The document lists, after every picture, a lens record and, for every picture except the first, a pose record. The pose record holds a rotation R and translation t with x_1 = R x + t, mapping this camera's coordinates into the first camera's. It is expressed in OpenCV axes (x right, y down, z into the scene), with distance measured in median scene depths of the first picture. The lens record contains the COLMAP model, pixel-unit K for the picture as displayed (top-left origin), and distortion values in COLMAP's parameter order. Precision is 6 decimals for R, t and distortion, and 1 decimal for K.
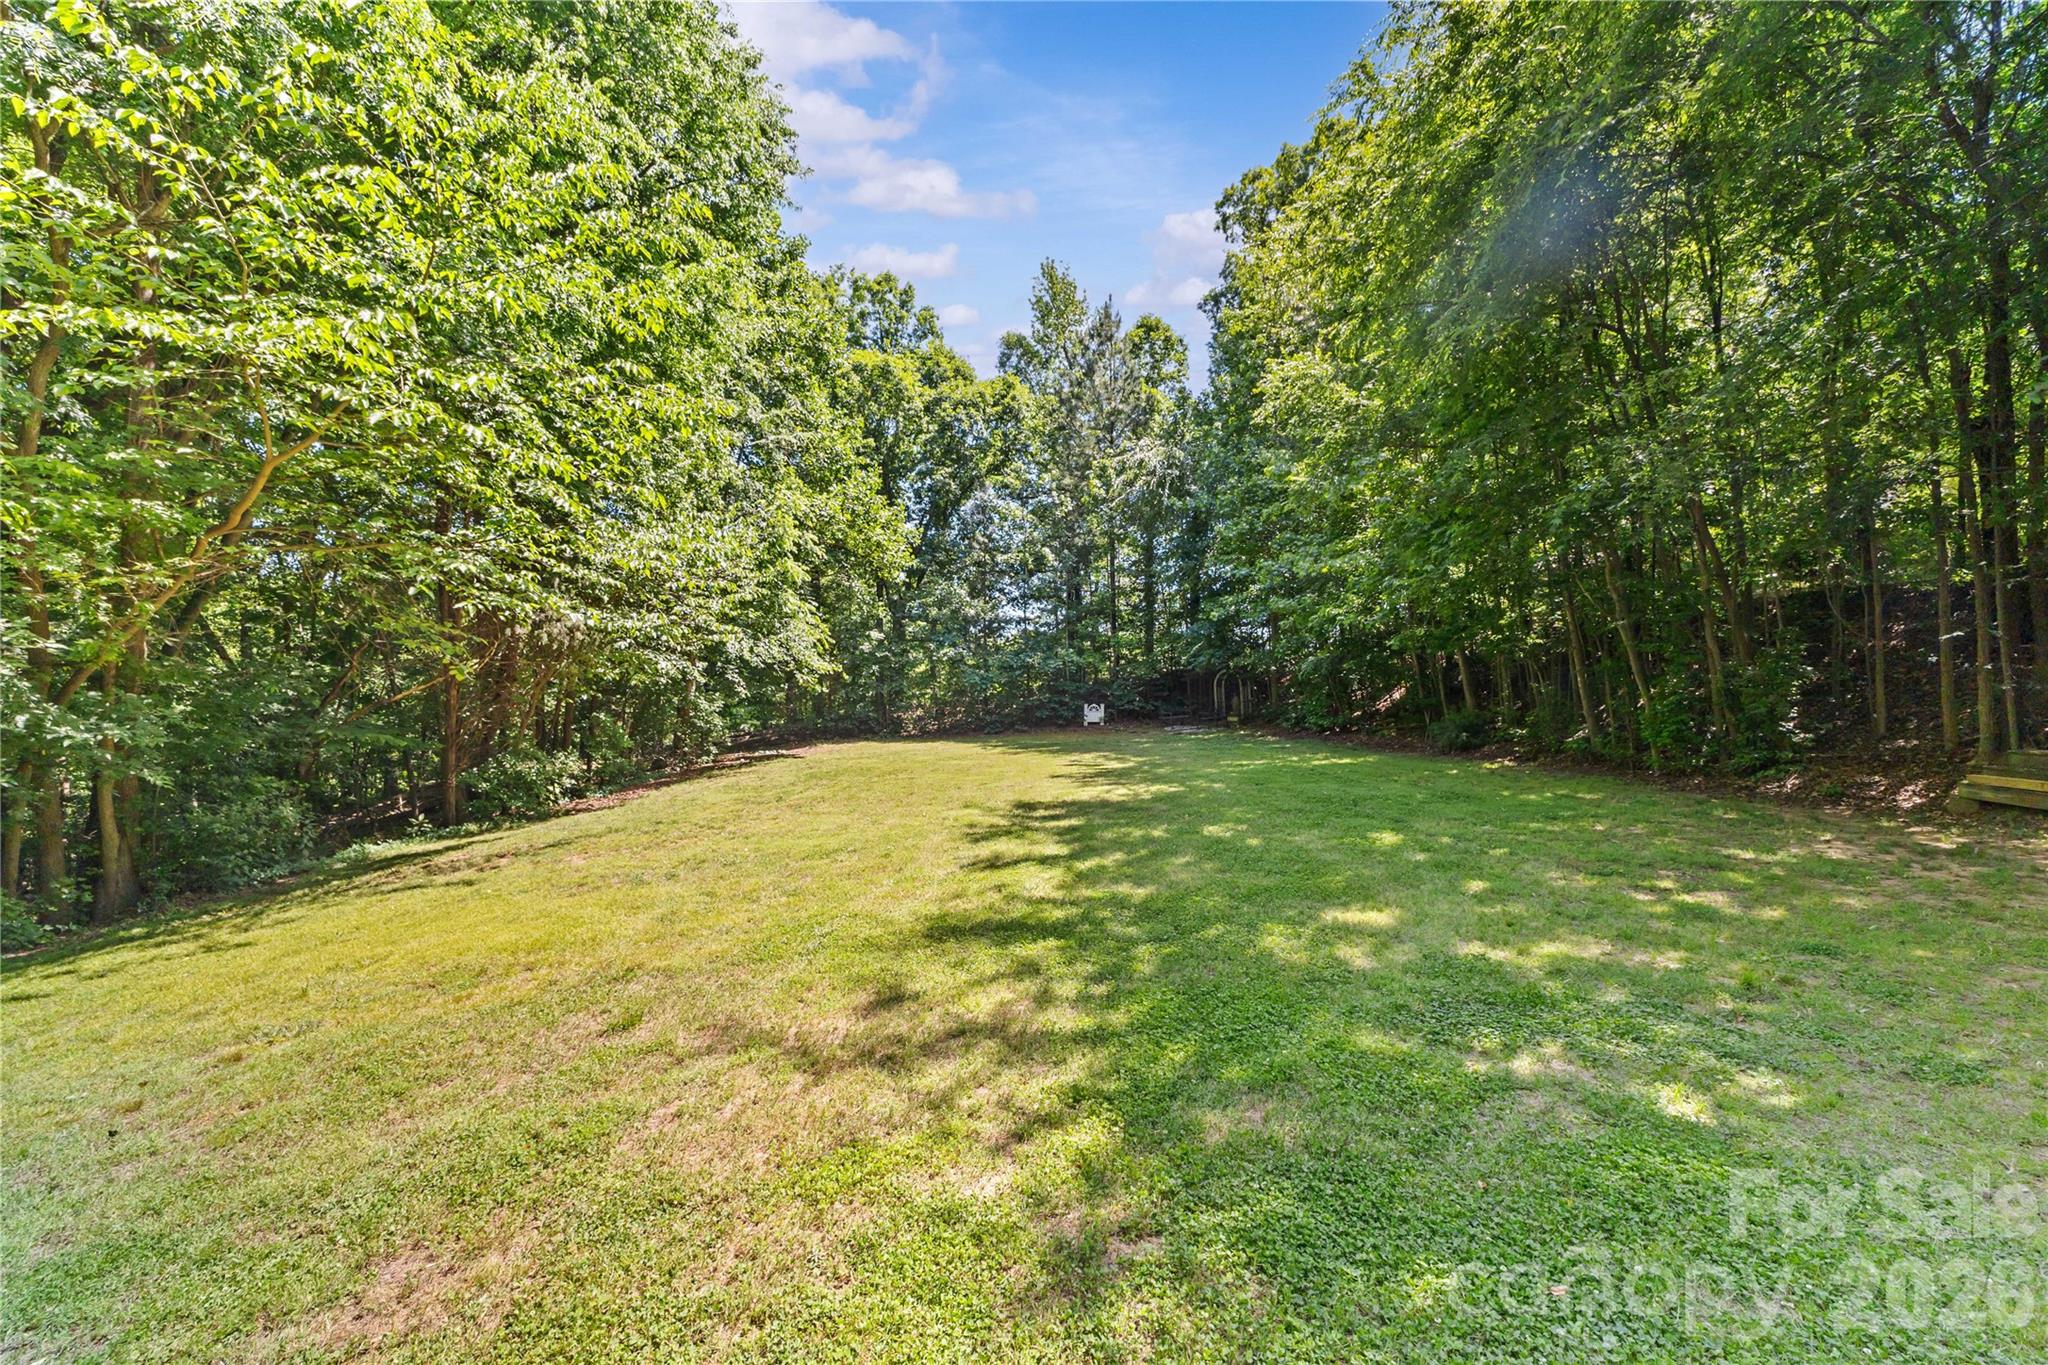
lens RADIAL K [[895.5, 0, 1023.0], [0, 895.5, 667.1], [0, 0, 1]] dist [0.009266, -0.000310]
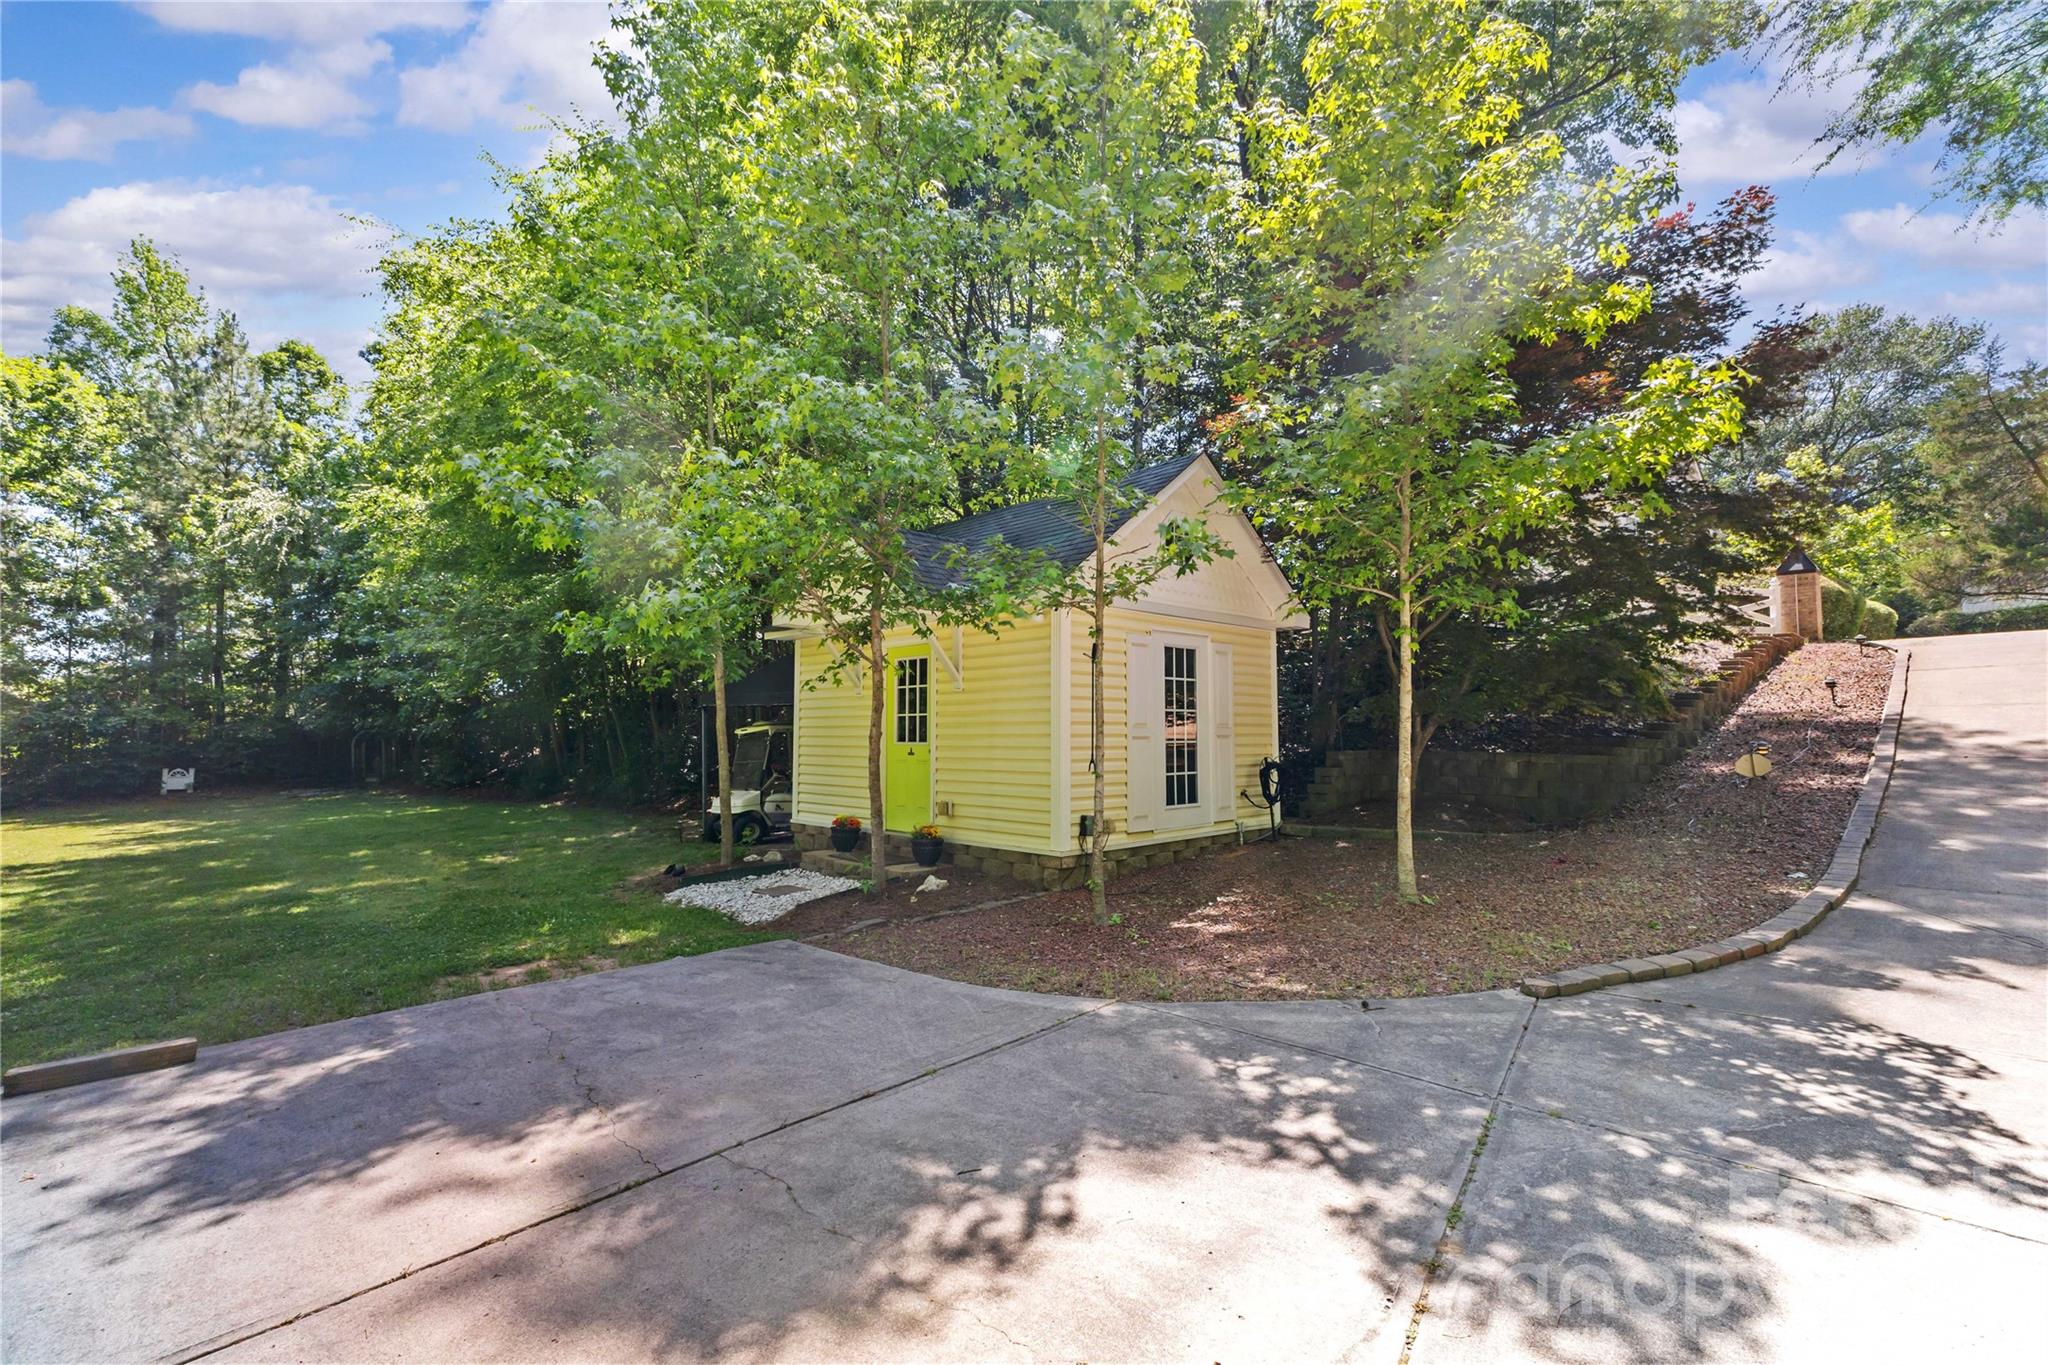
lens RADIAL K [[892.8, 0, 1024.0], [0, 892.8, 682.5], [0, 0, 1]] dist [0.003173, -0.000532]
pose [[0.693308, 0.050584, 0.718864, 0.019602], [-0.016800, 0.998397, -0.054051, -0.008863], [-0.720445, 0.025397, 0.693047, -0.192987]]
